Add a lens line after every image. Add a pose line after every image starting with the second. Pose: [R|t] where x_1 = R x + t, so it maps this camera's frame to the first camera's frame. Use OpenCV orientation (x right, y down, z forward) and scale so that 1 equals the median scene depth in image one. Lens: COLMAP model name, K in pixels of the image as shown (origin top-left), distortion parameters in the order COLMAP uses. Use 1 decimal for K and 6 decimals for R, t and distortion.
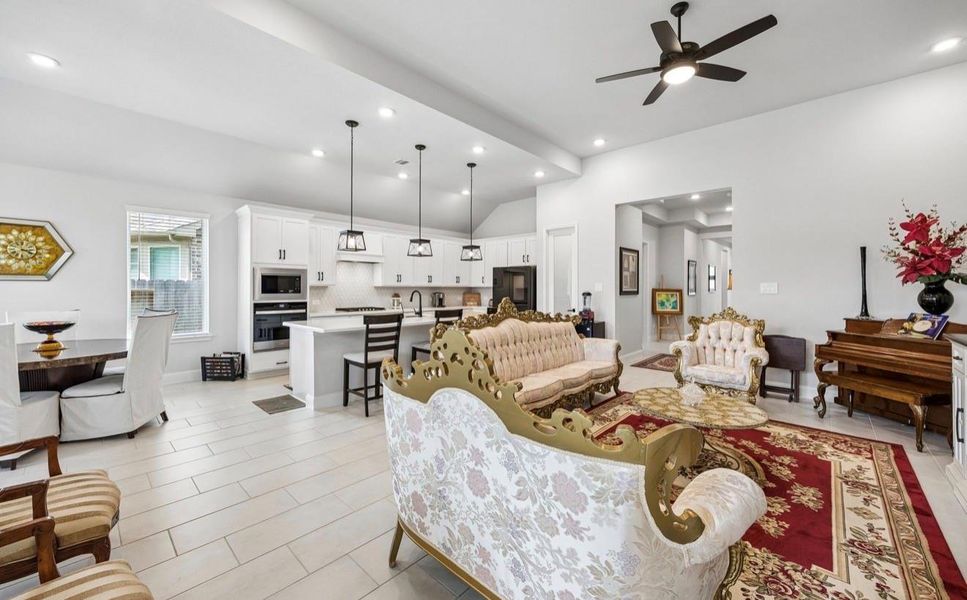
lens RADIAL K [[376.7, 0, 478.3], [0, 376.7, 292.1], [0, 0, 1]] dist [-0.006318, 0.000268]
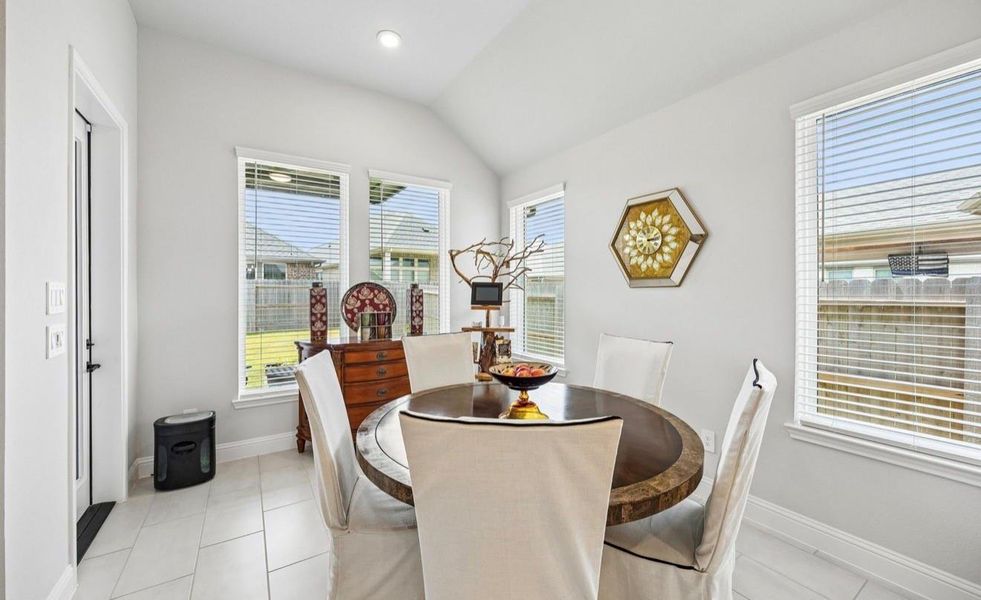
lens RADIAL K [[367.5, 0, 470.2], [0, 367.5, 295.8], [0, 0, 1]] dist [-0.000766, 0.000017]
pose [[-0.277066, 0.009614, -0.960803, -0.614185], [-0.006189, 0.999911, 0.011790, -0.025845], [0.960831, 0.009213, -0.276981, 1.057538]]
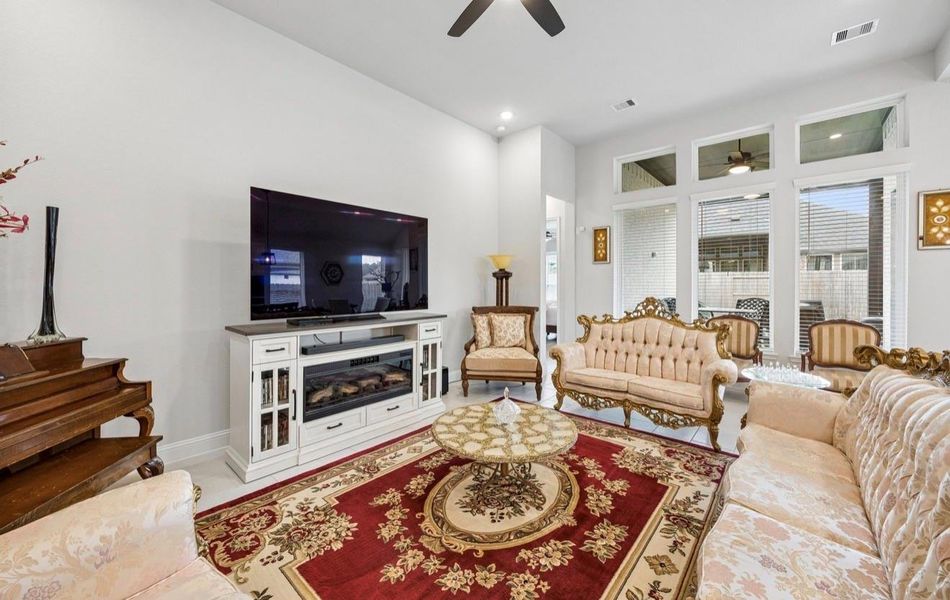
lens RADIAL K [[363.5, 0, 475.5], [0, 363.5, 285.6], [0, 0, 1]] dist [0.000336, -0.000358]
pose [[-0.999373, -0.001605, -0.035361, 0.555437], [-0.002022, 0.999929, 0.011745, -0.011637], [0.035340, 0.011810, -0.999306, 1.488596]]
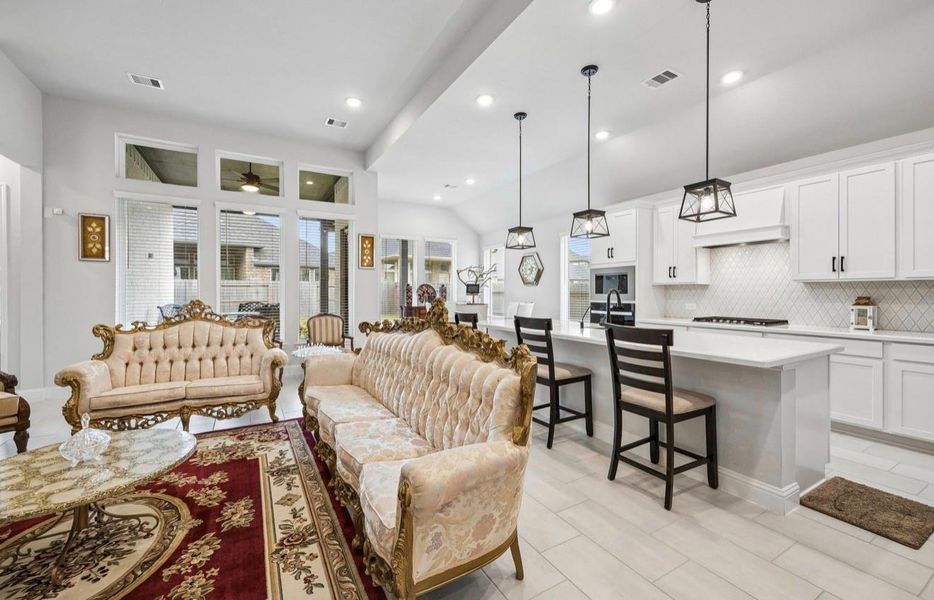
lens RADIAL K [[362.5, 0, 463.8], [0, 362.5, 293.9], [0, 0, 1]] dist [0.000242, -0.000207]
pose [[-0.293268, 0.002467, -0.956027, 0.766659], [-0.008404, 0.999951, 0.005159, 0.003861], [0.955993, 0.009548, -0.293233, 1.484450]]
